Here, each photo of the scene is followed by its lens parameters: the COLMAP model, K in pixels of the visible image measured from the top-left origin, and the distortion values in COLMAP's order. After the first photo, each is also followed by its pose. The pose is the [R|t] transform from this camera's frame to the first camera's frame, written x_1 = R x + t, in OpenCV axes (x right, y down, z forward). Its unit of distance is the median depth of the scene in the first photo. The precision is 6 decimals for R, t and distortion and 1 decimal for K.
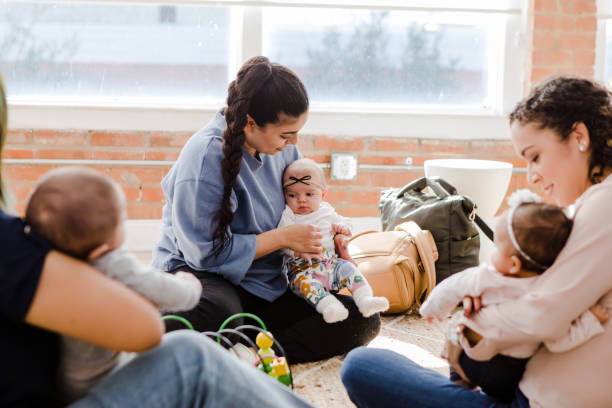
lens RADIAL K [[1094.7, 0, 306.0], [0, 1094.7, 204.0], [0, 0, 1]] dist [-0.051491, -0.188078]
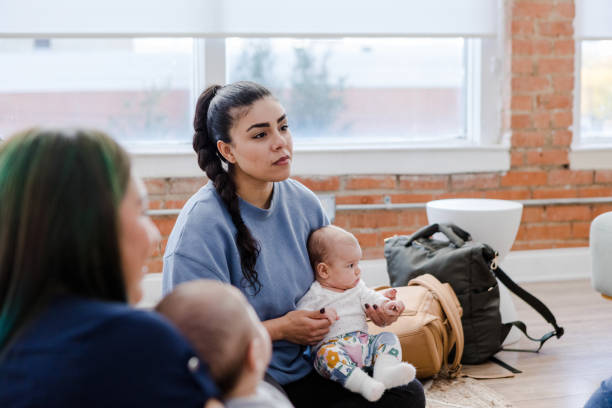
lens RADIAL K [[1078.8, 0, 306.0], [0, 1078.8, 204.0], [0, 0, 1]] dist [-0.068499, -0.038553]
pose [[0.993590, -0.043929, 0.104157, -0.089955], [0.045589, 0.998868, -0.013609, -0.032486], [-0.103441, 0.018270, 0.994468, 0.115635]]
